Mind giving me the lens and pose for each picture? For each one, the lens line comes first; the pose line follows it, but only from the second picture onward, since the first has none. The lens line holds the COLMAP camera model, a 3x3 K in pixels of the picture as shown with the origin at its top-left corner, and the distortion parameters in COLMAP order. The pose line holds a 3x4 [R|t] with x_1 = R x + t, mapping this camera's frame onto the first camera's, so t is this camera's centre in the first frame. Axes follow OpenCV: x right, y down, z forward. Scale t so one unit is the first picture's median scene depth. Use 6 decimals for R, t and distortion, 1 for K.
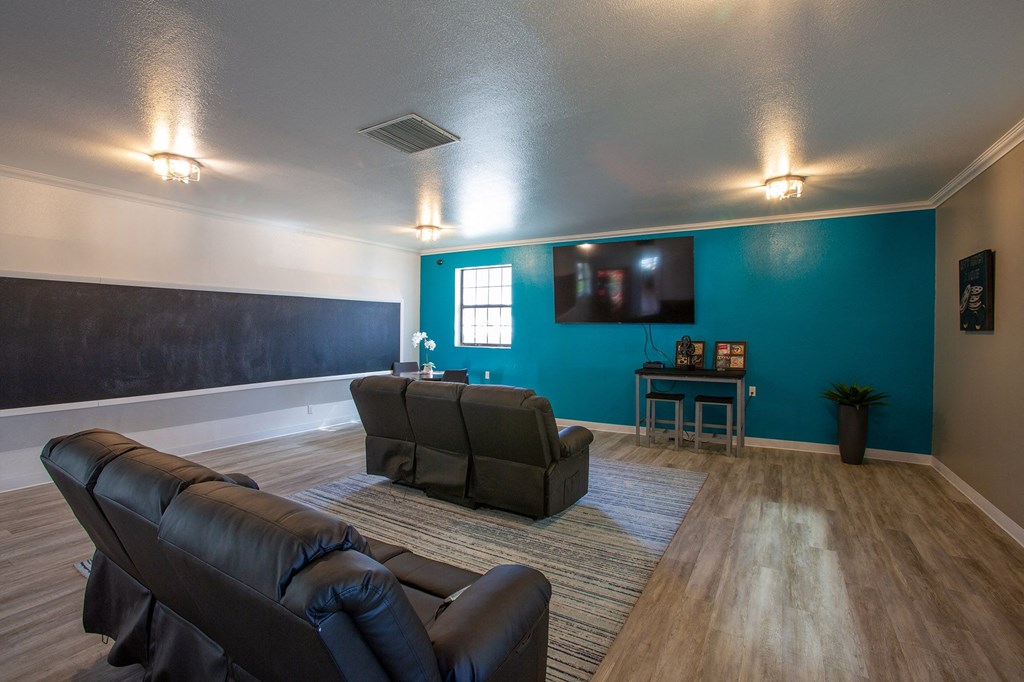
lens RADIAL K [[471.9, 0, 512.2], [0, 471.9, 335.9], [0, 0, 1]] dist [-0.073174, 0.030757]
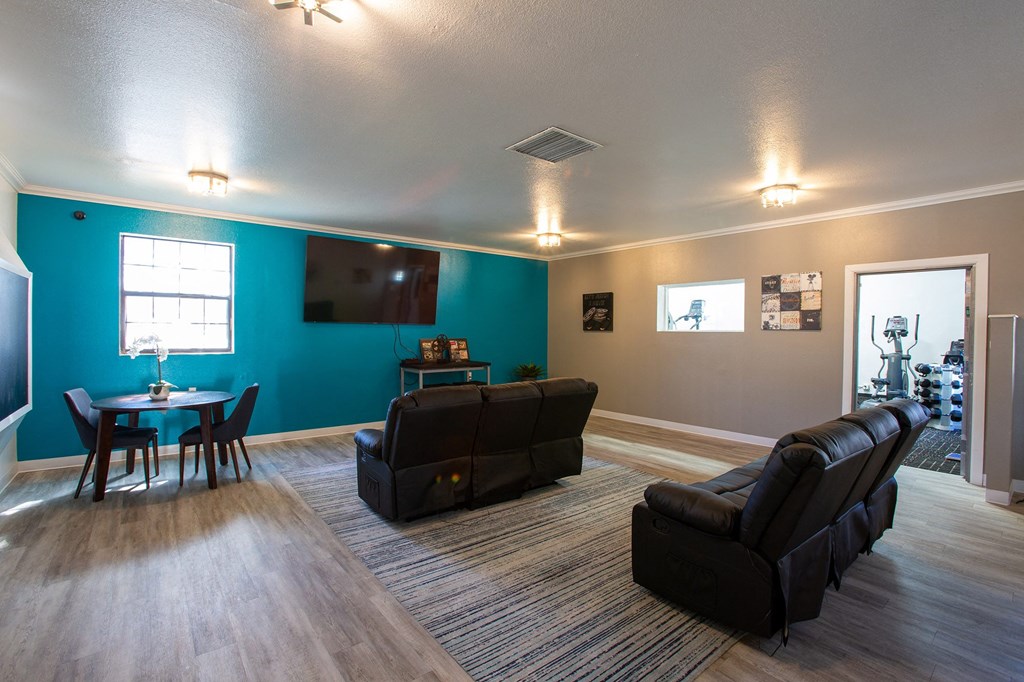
lens RADIAL K [[471.9, 0, 512.2], [0, 471.9, 335.9], [0, 0, 1]] dist [-0.073174, 0.030757]
pose [[0.336804, -0.011273, 0.941507, -1.087631], [0.008750, 0.999923, 0.008842, -0.009578], [-0.941534, 0.005260, 0.336876, 0.649999]]
